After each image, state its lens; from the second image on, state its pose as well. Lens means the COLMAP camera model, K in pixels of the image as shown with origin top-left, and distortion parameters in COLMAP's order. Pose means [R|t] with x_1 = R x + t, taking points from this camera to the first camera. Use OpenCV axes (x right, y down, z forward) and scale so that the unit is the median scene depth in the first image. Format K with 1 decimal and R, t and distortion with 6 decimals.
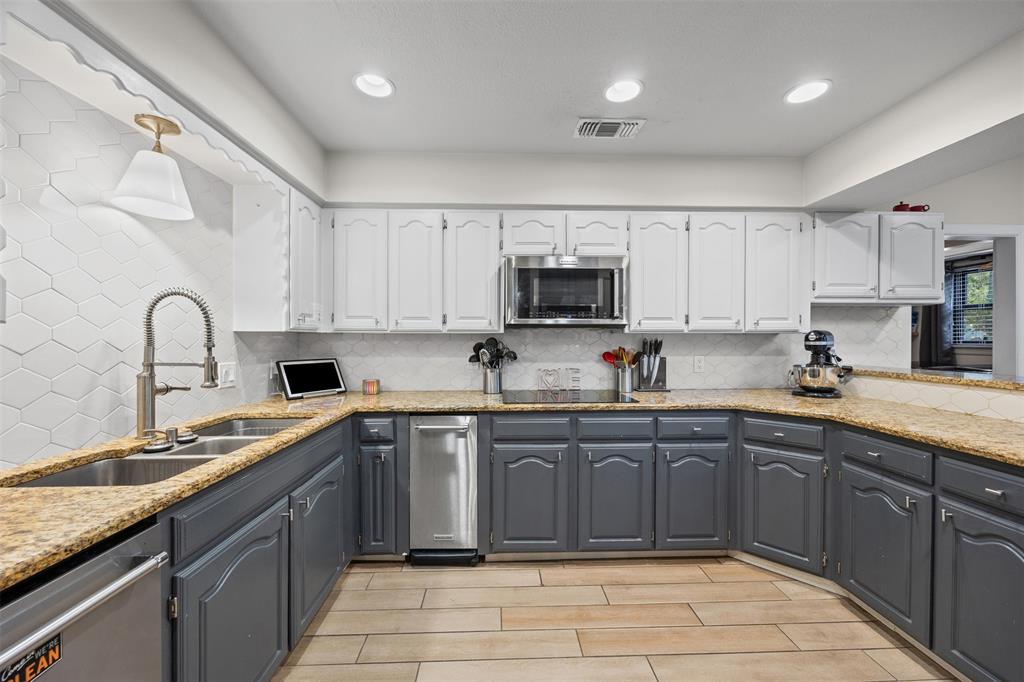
lens RADIAL K [[390.5, 0, 512.3], [0, 390.5, 337.8], [0, 0, 1]] dist [-0.000881, -0.000071]
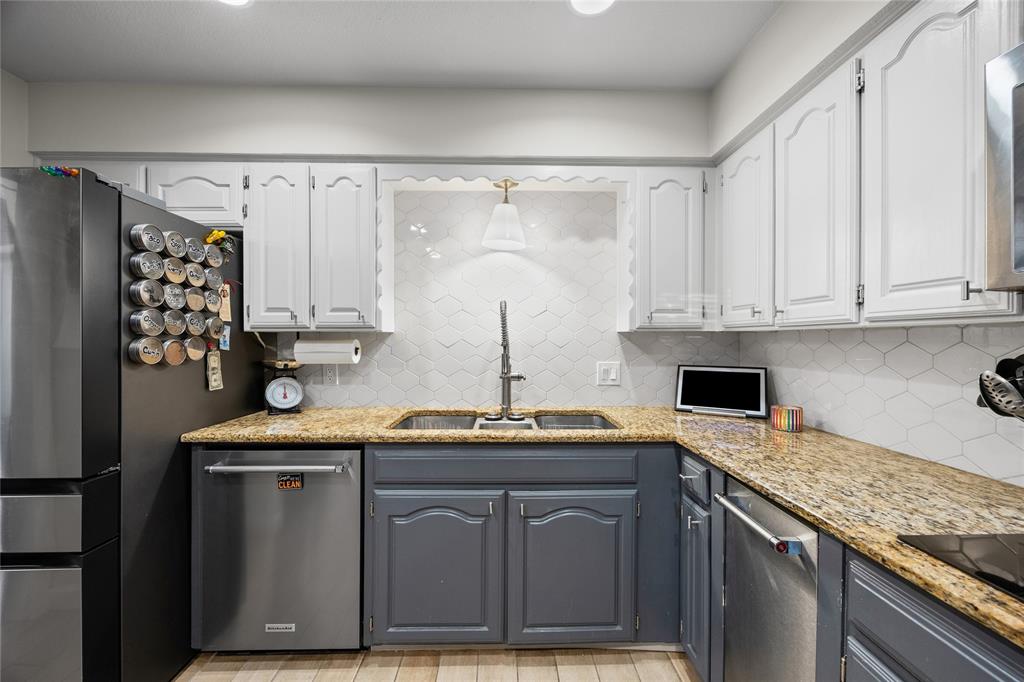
lens RADIAL K [[399.9, 0, 514.5], [0, 399.9, 338.1], [0, 0, 1]] dist [-0.001089, -0.000034]
pose [[-0.007834, -0.000964, -0.999969, 0.346306], [-0.000279, 0.999999, -0.000962, 0.000361], [0.999969, 0.000271, -0.007834, 0.738696]]
